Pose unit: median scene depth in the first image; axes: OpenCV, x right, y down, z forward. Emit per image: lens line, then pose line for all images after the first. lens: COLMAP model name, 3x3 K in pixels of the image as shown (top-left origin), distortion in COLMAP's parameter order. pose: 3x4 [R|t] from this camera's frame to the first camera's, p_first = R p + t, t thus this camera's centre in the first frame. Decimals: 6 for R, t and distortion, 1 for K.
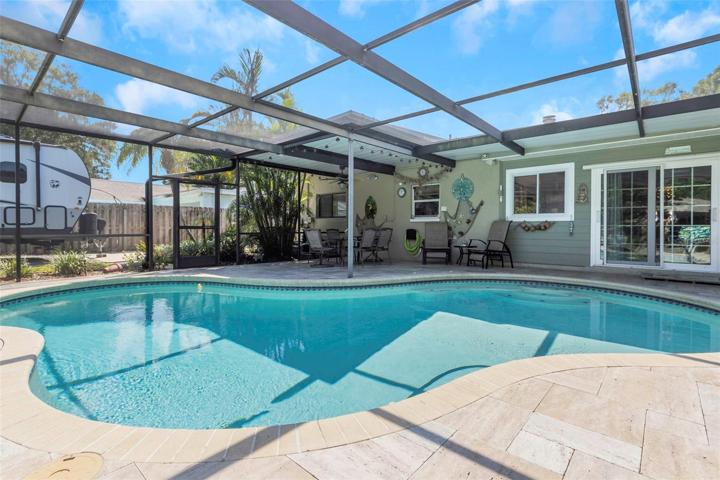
lens RADIAL K [[341.6, 0, 345.4], [0, 341.6, 229.7], [0, 0, 1]] dist [0.002381, 0.000127]
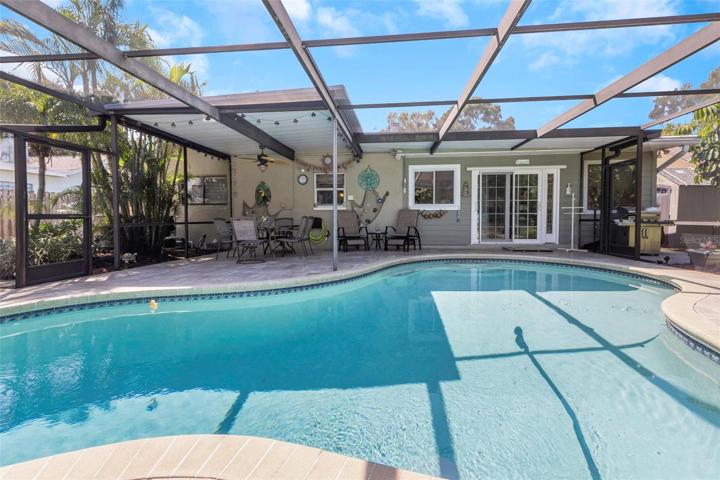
lens RADIAL K [[341.6, 0, 352.9], [0, 341.6, 226.8], [0, 0, 1]] dist [0.002381, 0.000127]
pose [[0.809038, -0.021927, 0.587348, -0.376501], [0.009529, 0.999662, 0.024194, 0.002109], [-0.587679, -0.013977, 0.808973, 0.186458]]
